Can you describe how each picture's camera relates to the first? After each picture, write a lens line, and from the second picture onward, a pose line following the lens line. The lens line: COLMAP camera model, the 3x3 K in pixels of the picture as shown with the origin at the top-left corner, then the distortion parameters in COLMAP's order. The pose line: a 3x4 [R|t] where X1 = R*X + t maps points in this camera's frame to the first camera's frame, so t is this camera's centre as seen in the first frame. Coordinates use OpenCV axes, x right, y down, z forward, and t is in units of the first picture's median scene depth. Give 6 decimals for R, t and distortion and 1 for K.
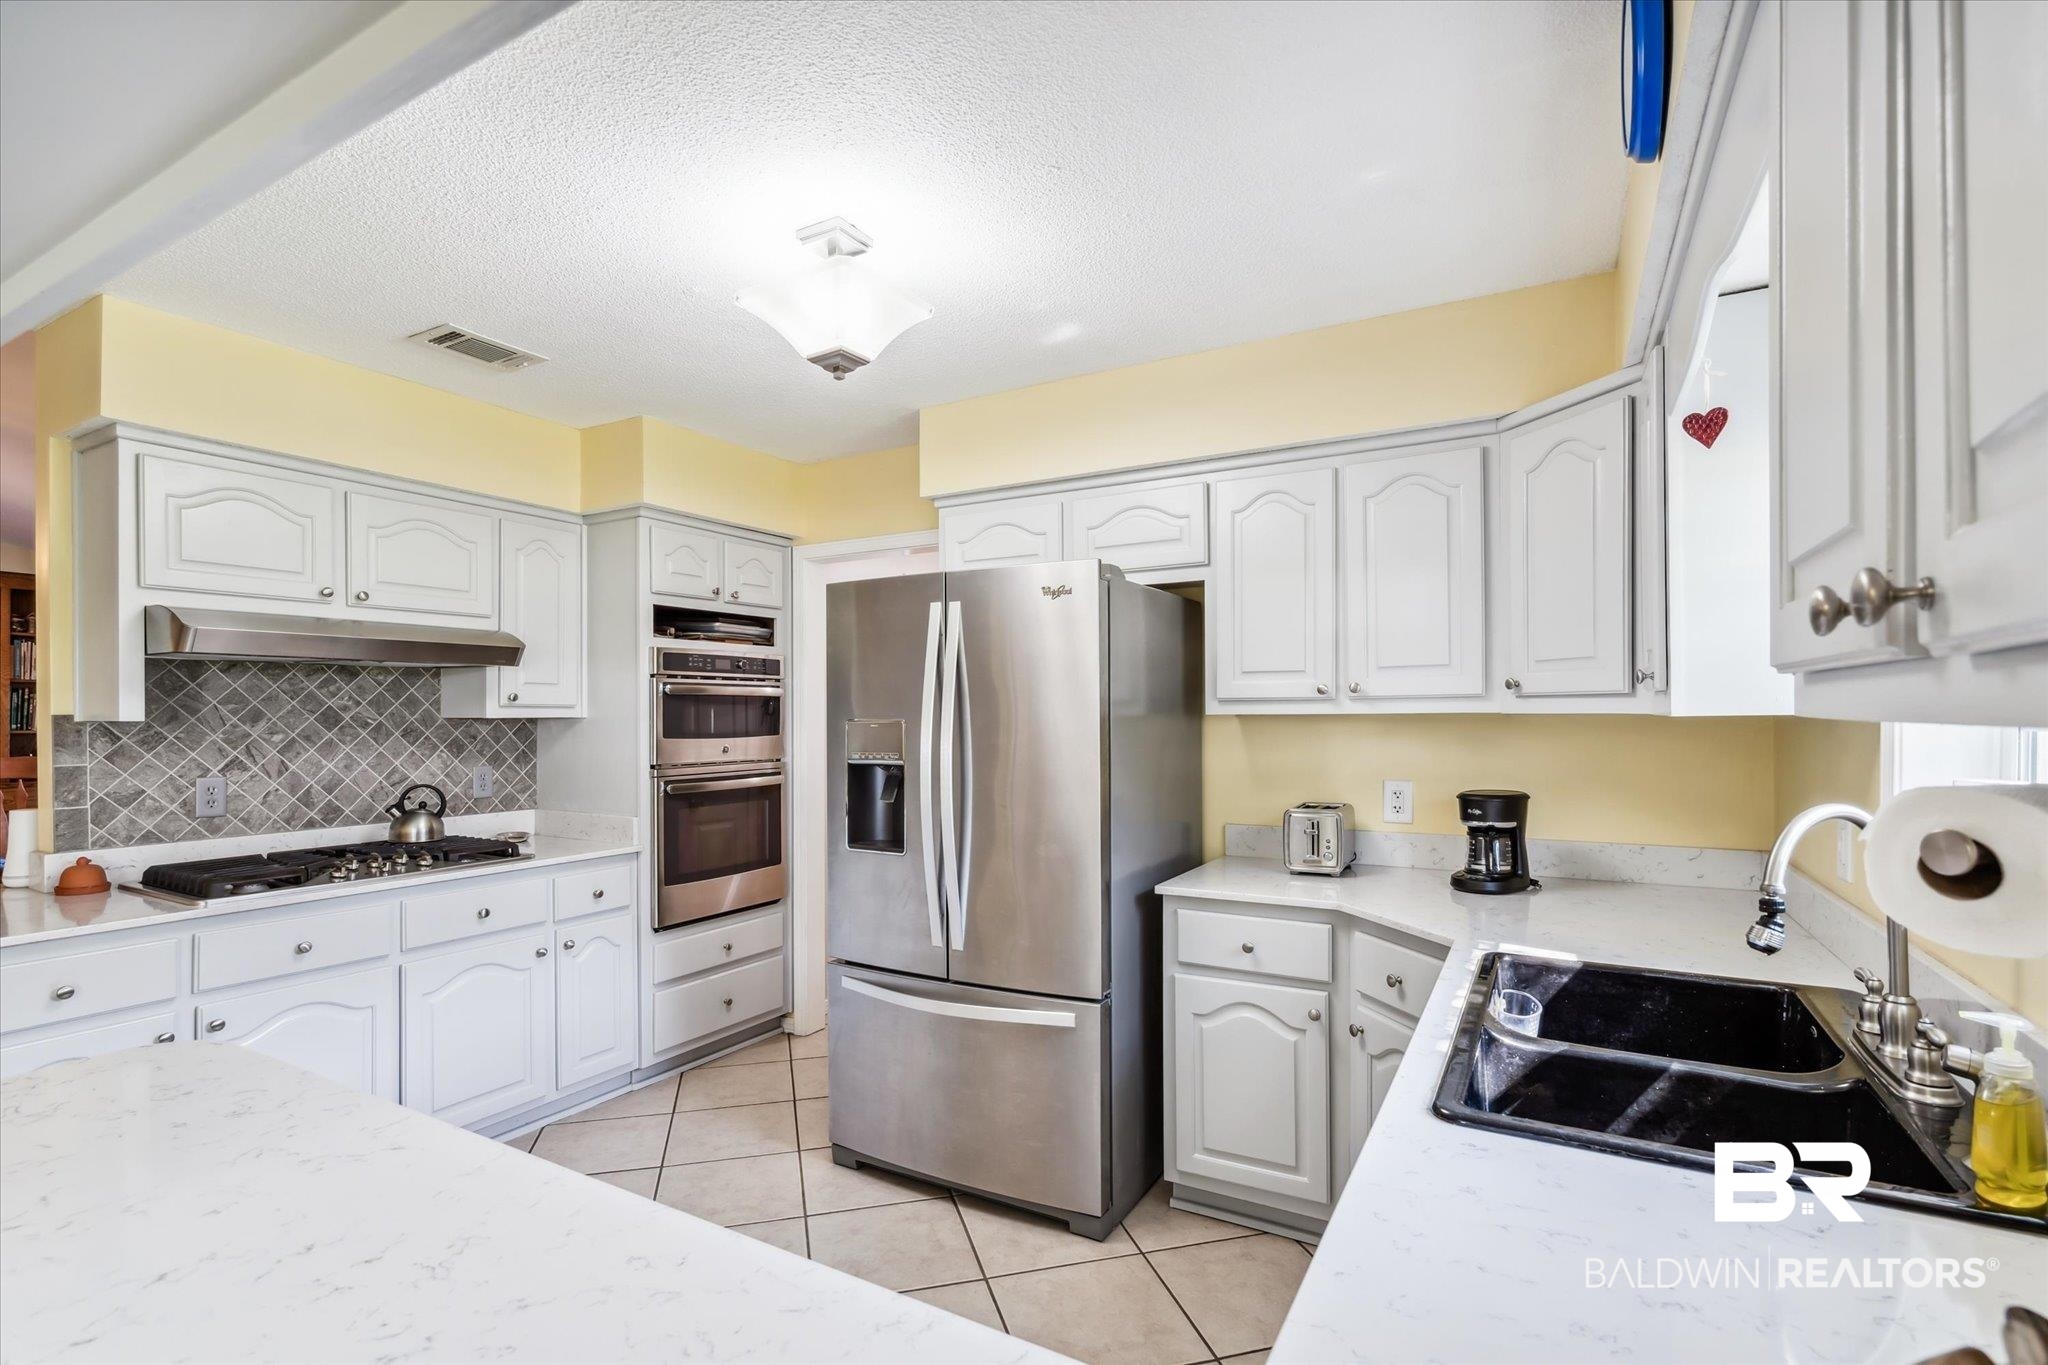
lens RADIAL K [[941.3, 0, 1035.8], [0, 941.3, 720.1], [0, 0, 1]] dist [-0.007406, 0.002963]
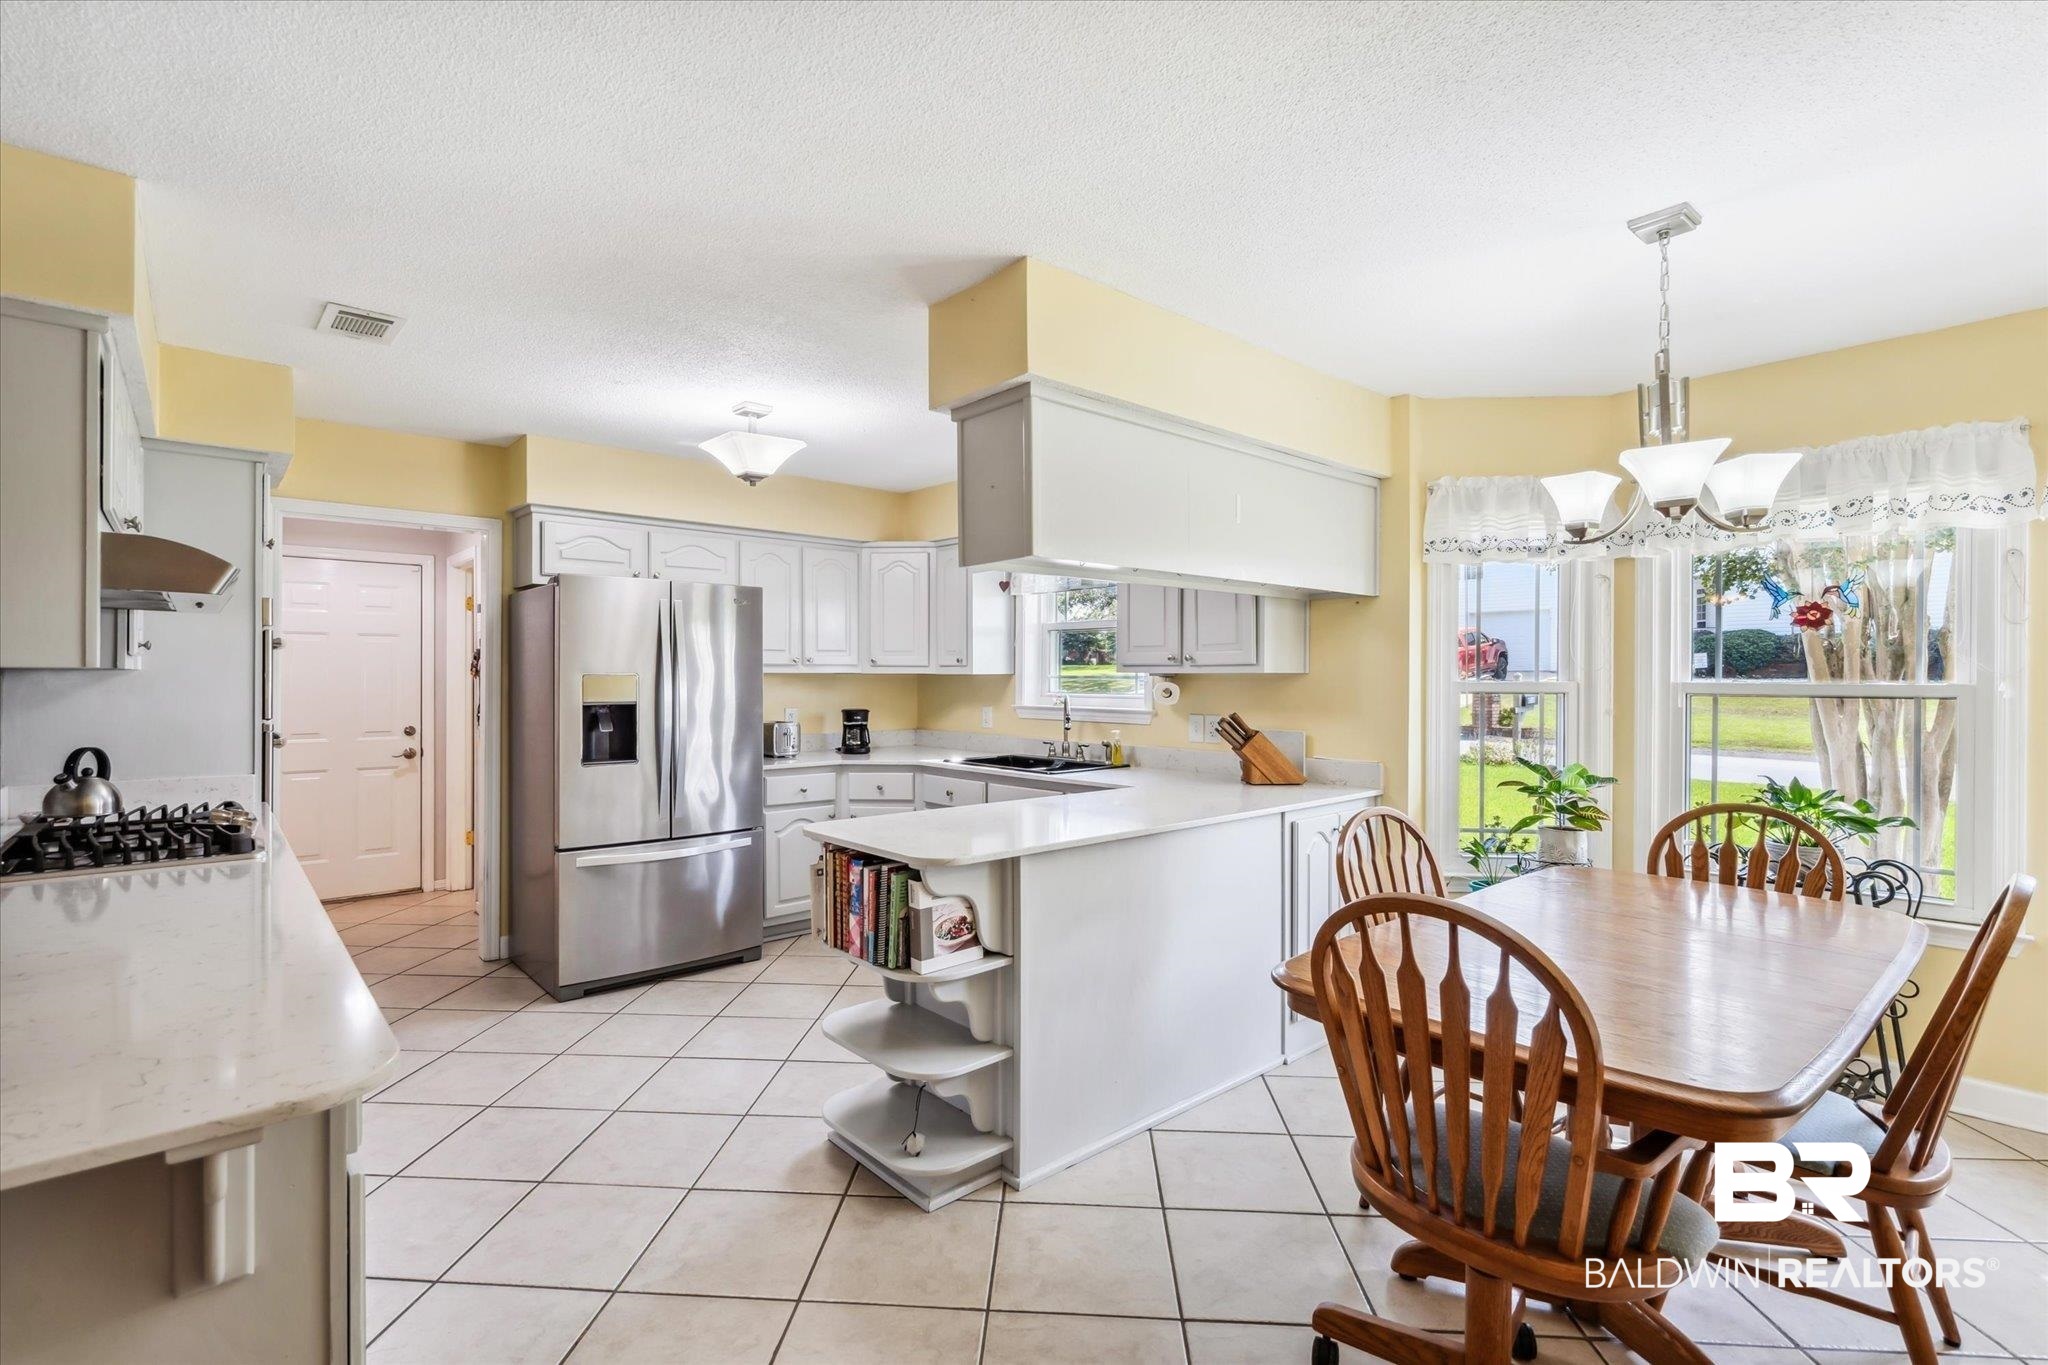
lens RADIAL K [[941.3, 0, 1019.2], [0, 941.3, 680.1], [0, 0, 1]] dist [-0.007406, 0.002963]
pose [[0.310246, 0.003613, 0.950649, -1.457193], [0.005095, 0.999972, -0.005463, 0.022736], [-0.950643, 0.006538, 0.310219, -0.048478]]
